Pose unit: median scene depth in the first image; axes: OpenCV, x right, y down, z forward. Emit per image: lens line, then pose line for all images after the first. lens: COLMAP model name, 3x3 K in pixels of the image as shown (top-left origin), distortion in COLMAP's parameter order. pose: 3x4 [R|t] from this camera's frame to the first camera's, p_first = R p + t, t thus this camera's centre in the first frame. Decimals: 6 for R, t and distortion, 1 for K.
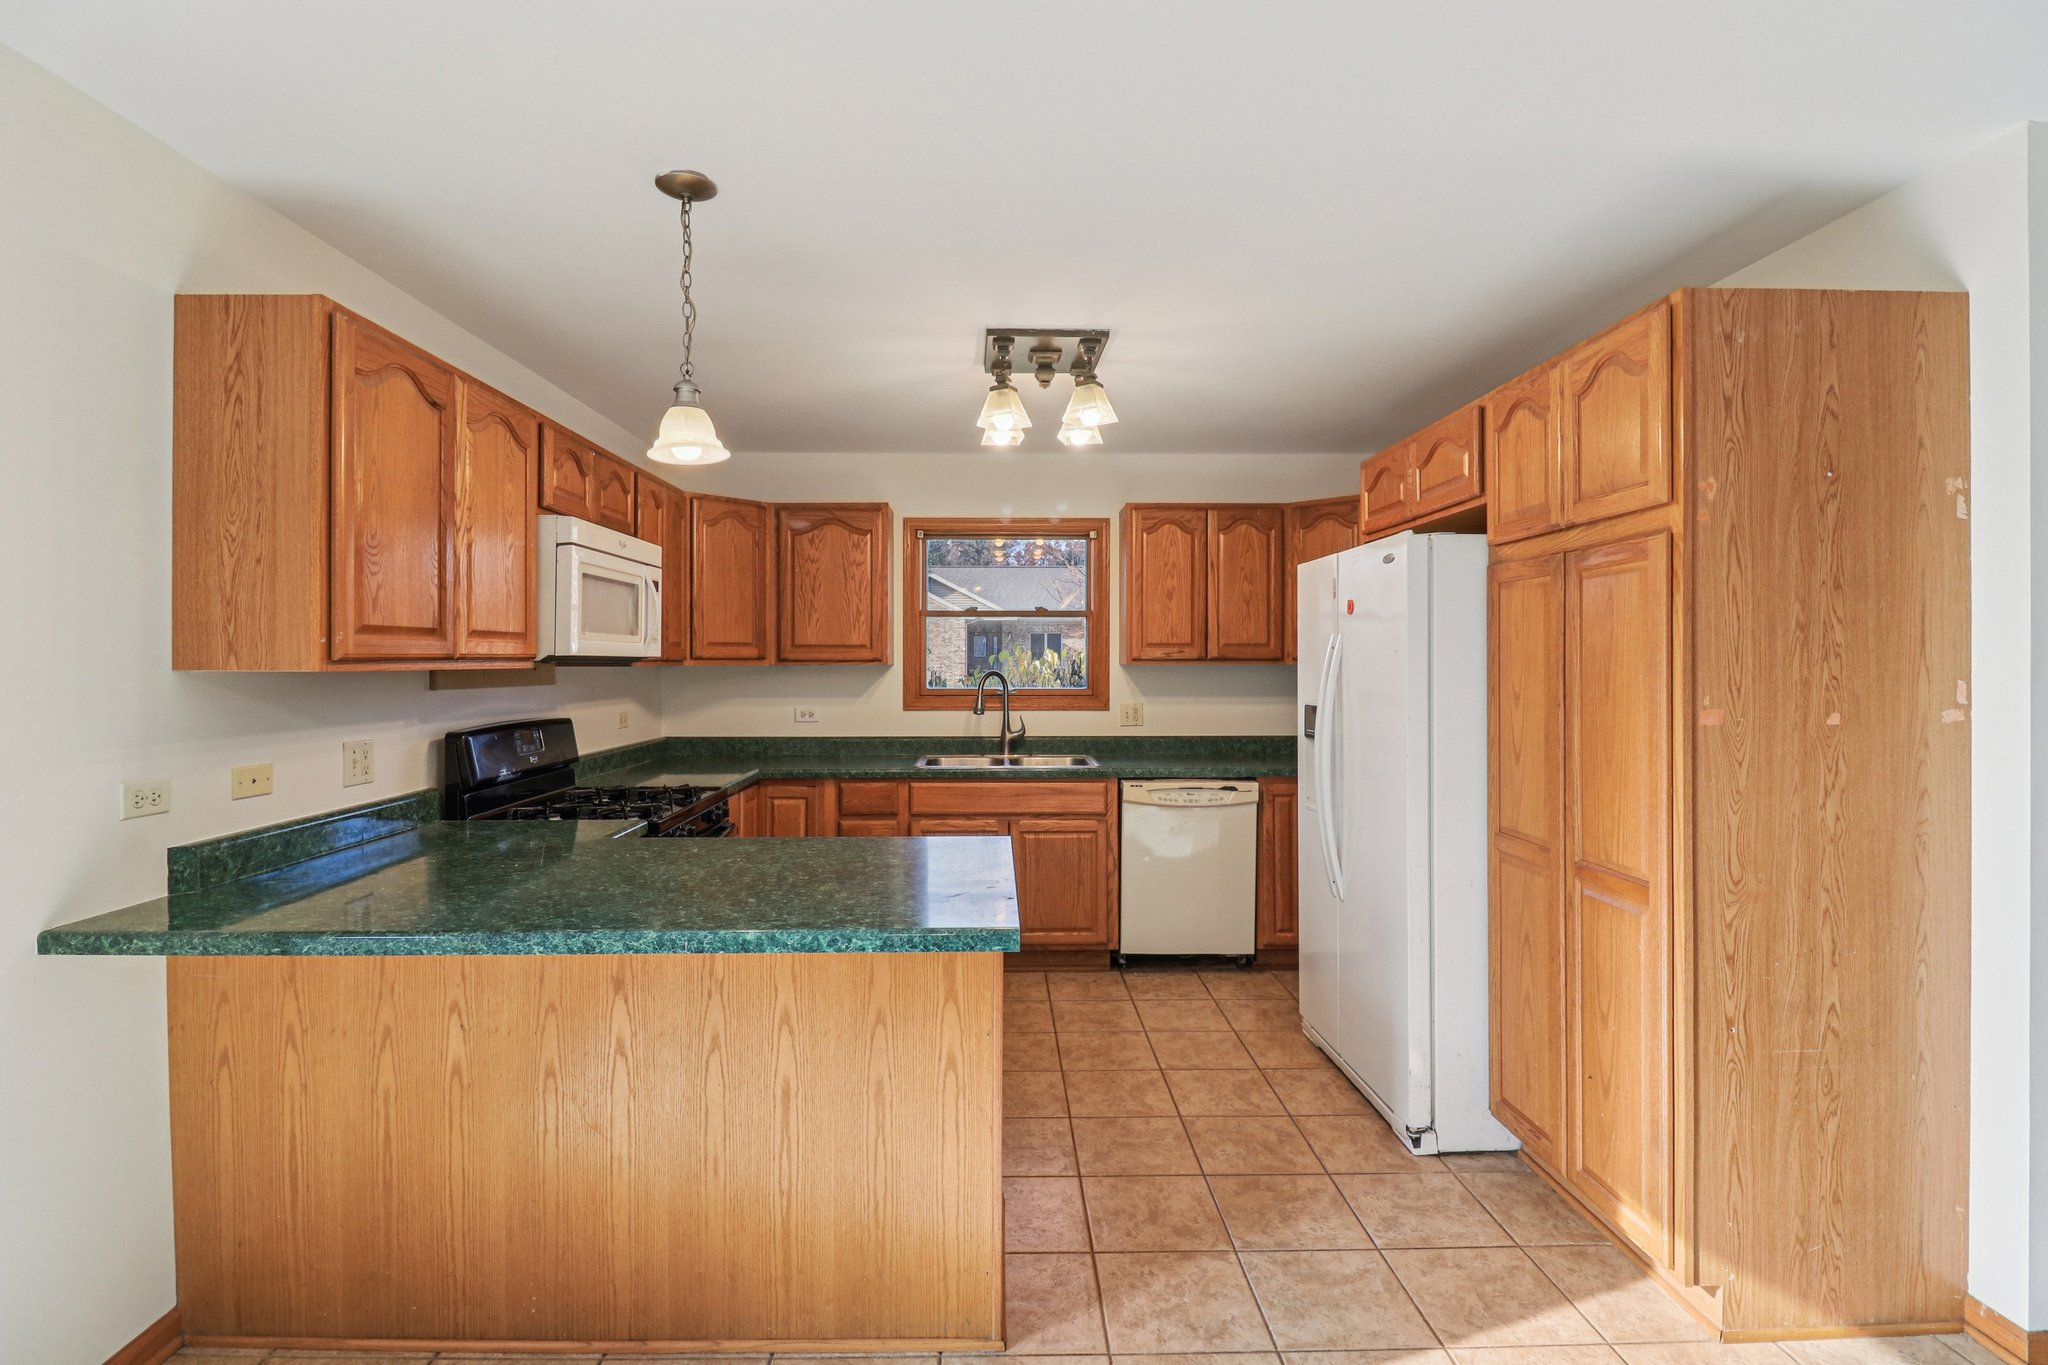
lens RADIAL K [[969.3, 0, 1004.2], [0, 969.3, 661.2], [0, 0, 1]] dist [0.000314, -0.009302]
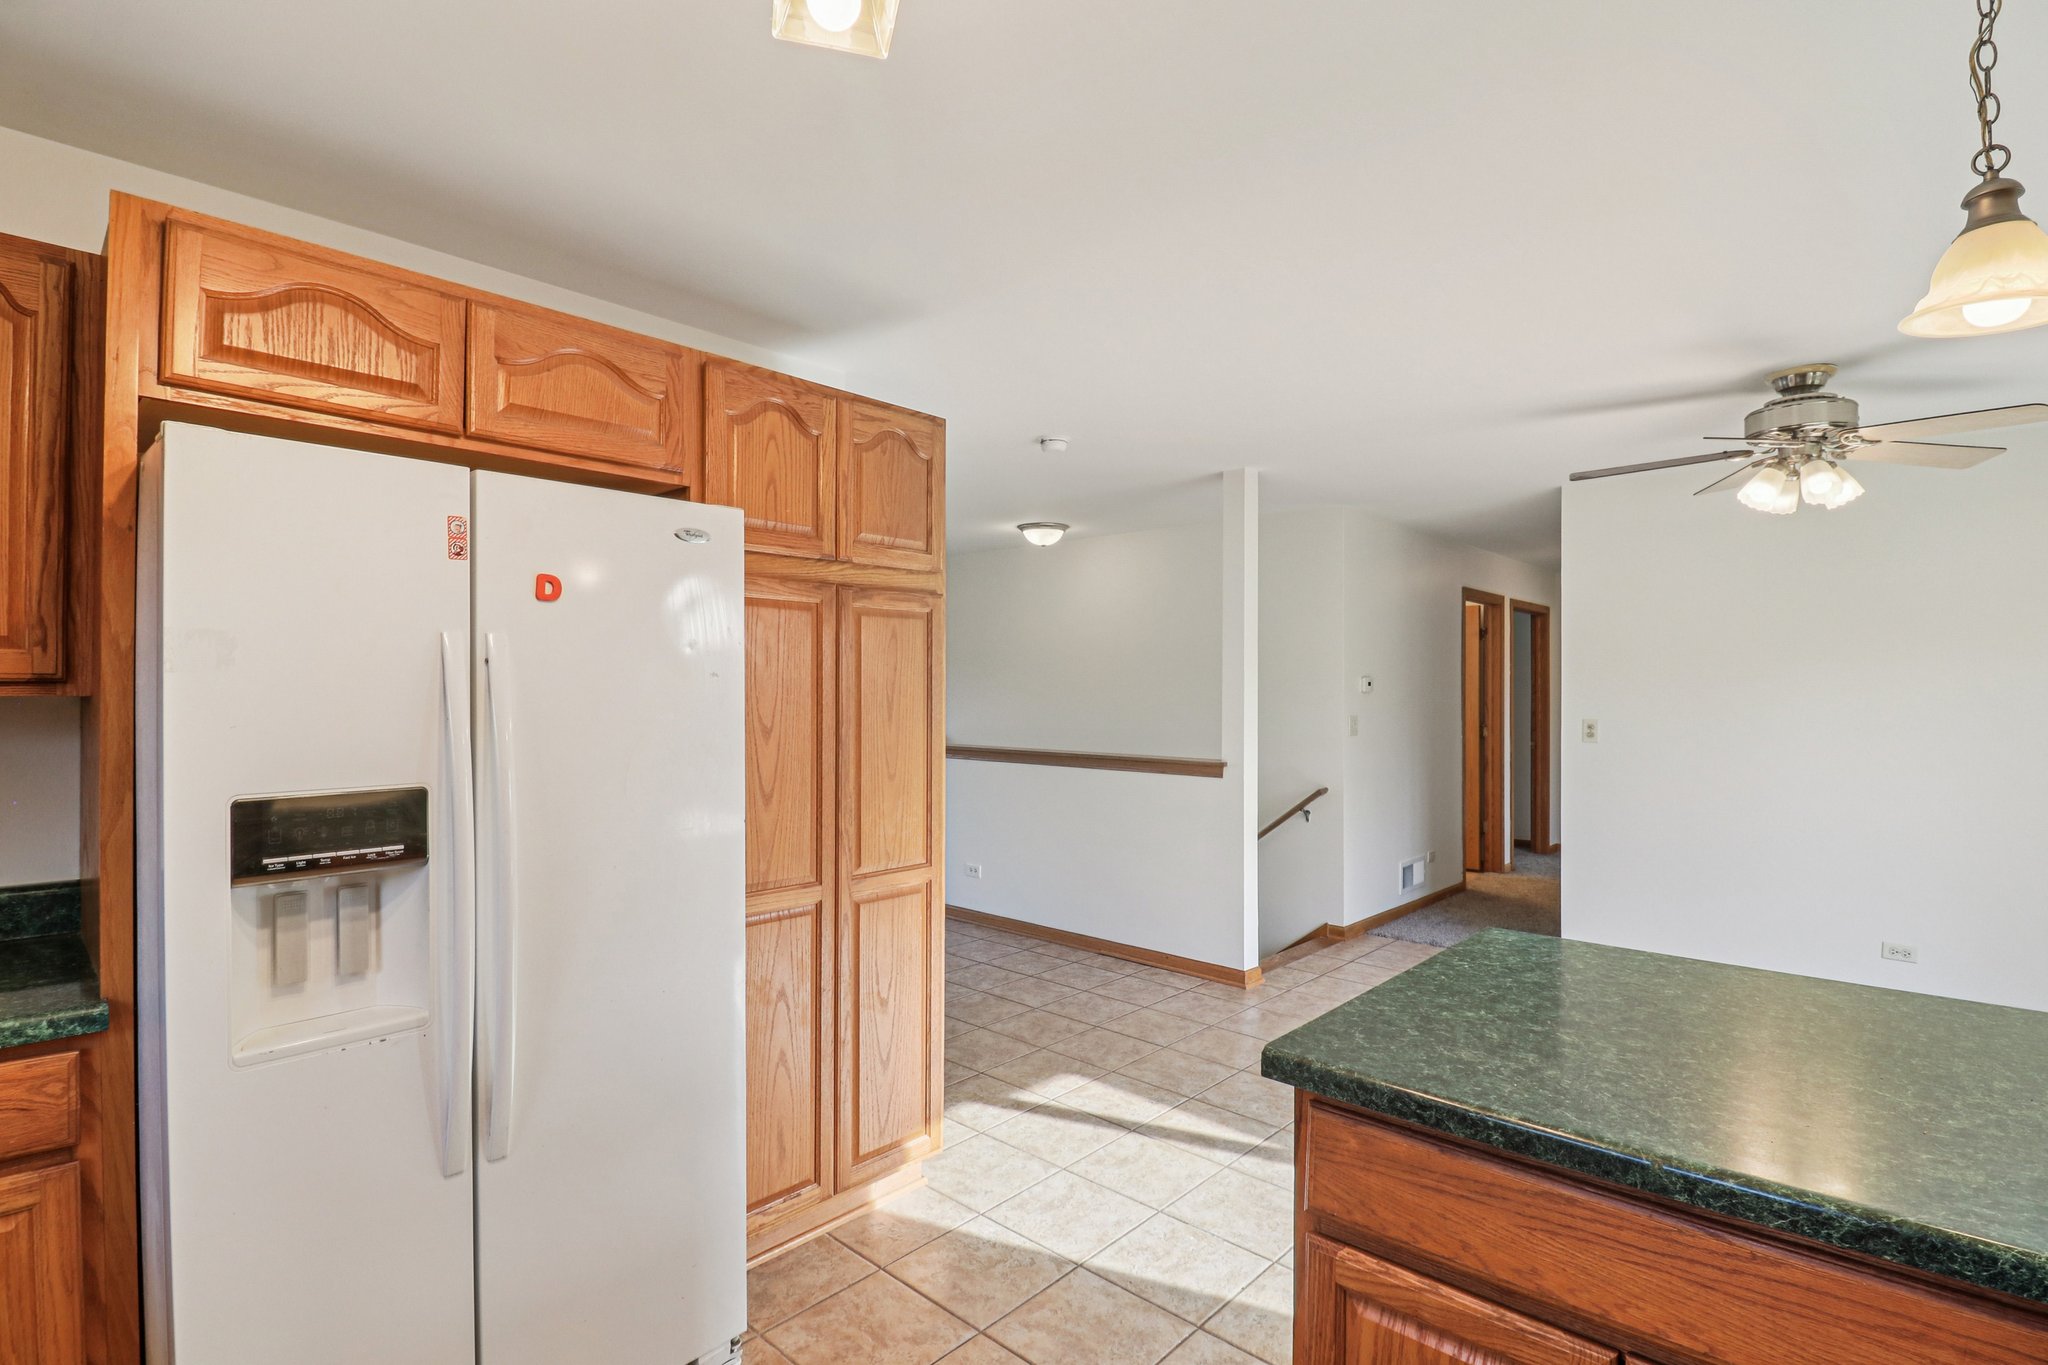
lens RADIAL K [[983.0, 0, 997.3], [0, 983.0, 680.6], [0, 0, 1]] dist [-0.001825, -0.005659]
pose [[-0.718381, 0.004779, 0.695633, -0.223552], [-0.004319, 0.999926, -0.011330, -0.000056], [-0.695636, -0.011144, -0.718308, 1.337930]]
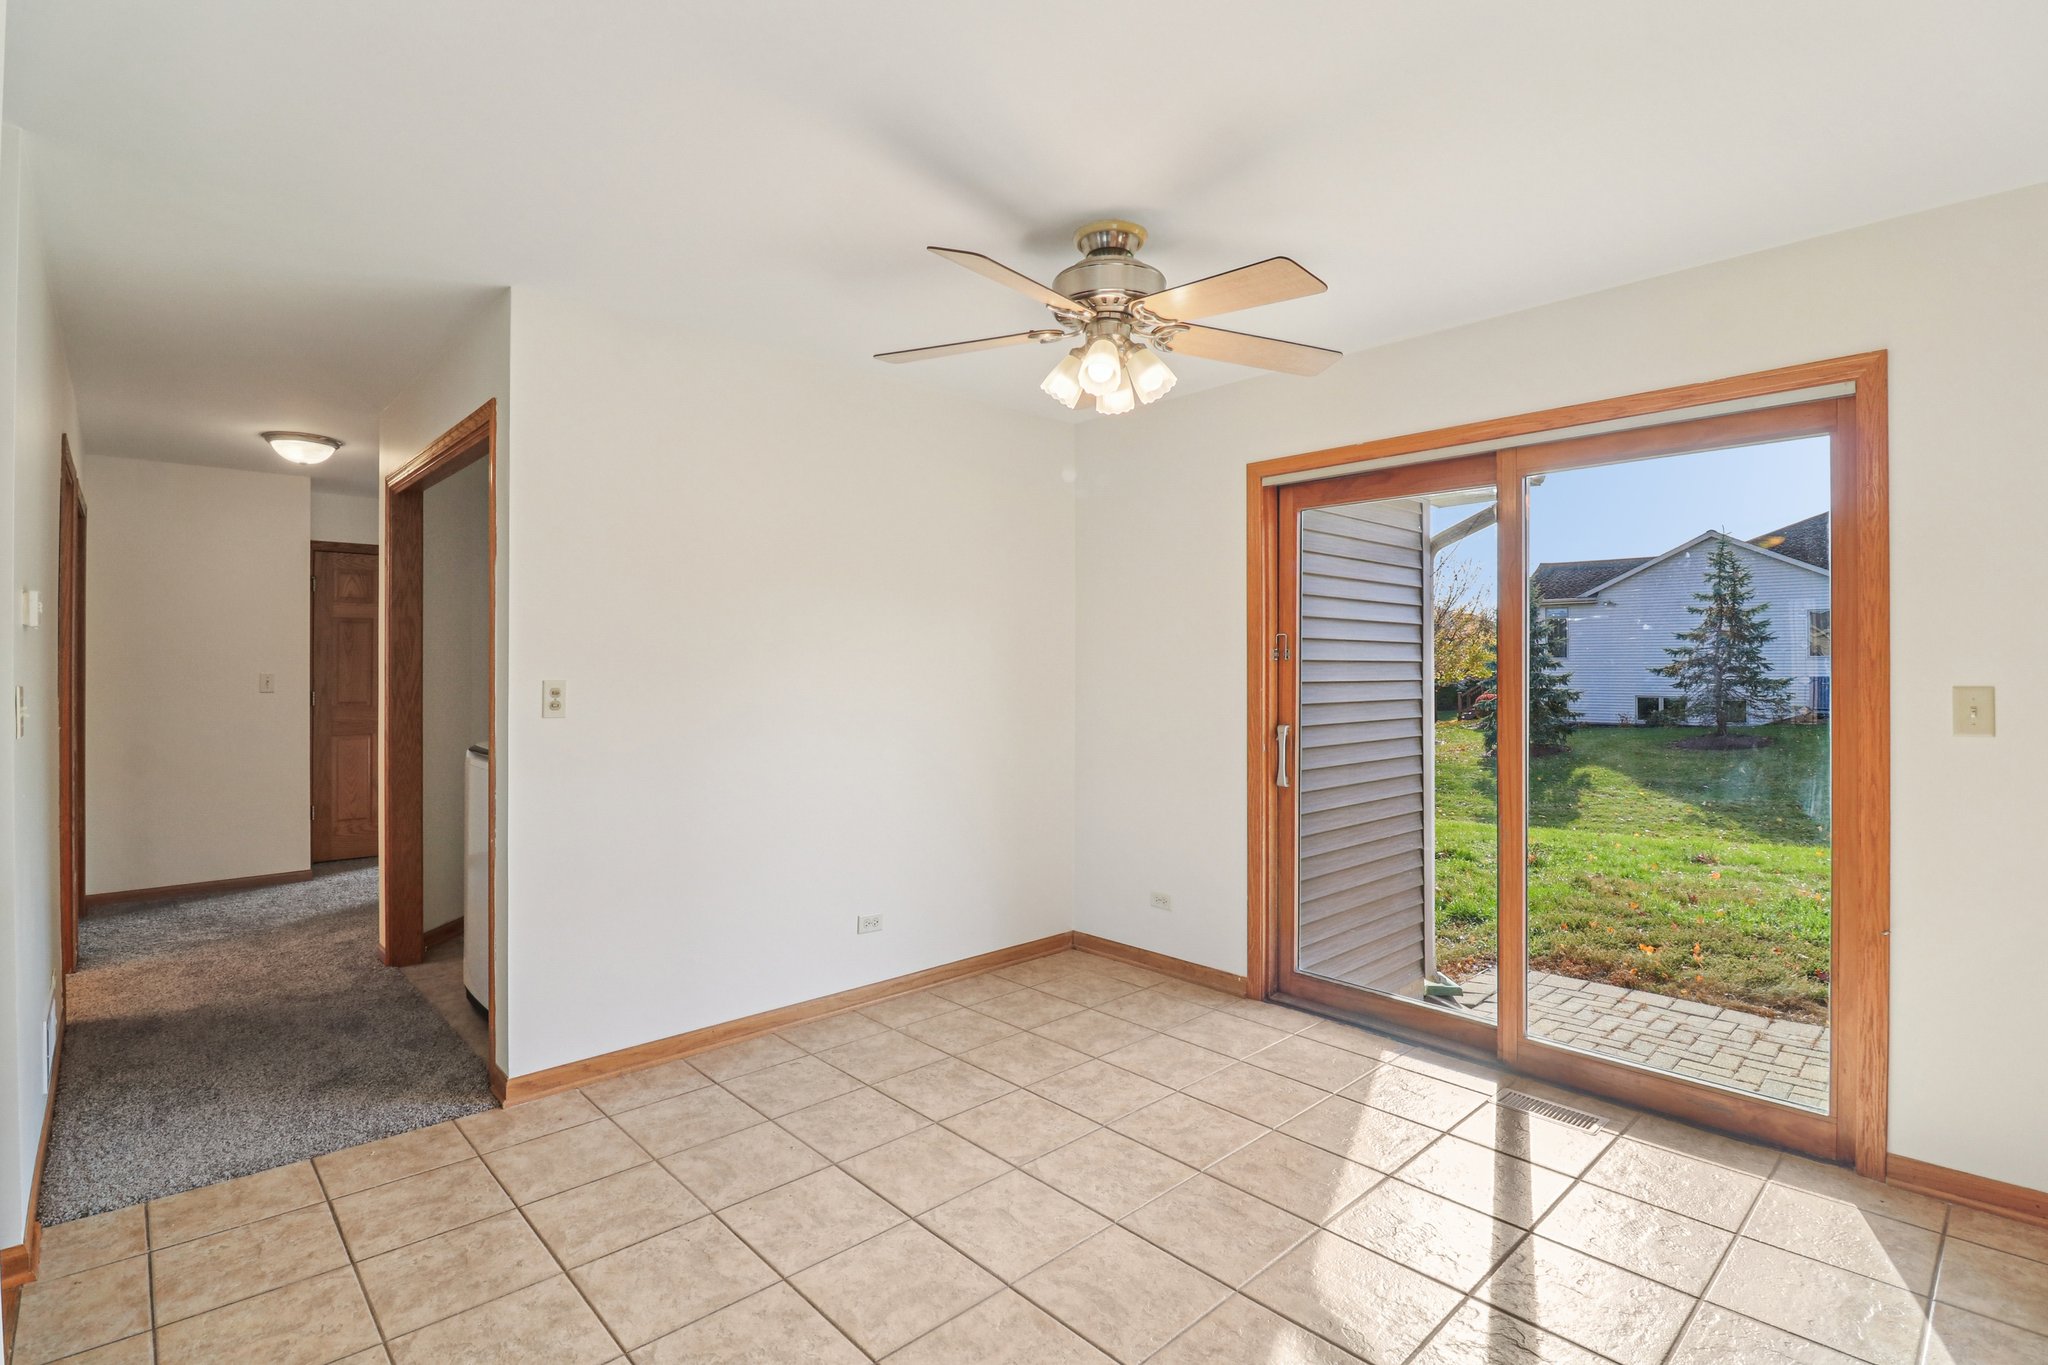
lens RADIAL K [[977.6, 0, 1016.1], [0, 977.6, 650.8], [0, 0, 1]] dist [-0.001824, -0.000629]
pose [[-0.744028, -0.007805, -0.668103, 0.561525], [0.002427, 0.999894, -0.014385, 0.027646], [0.668144, -0.012324, -0.743930, 0.509720]]
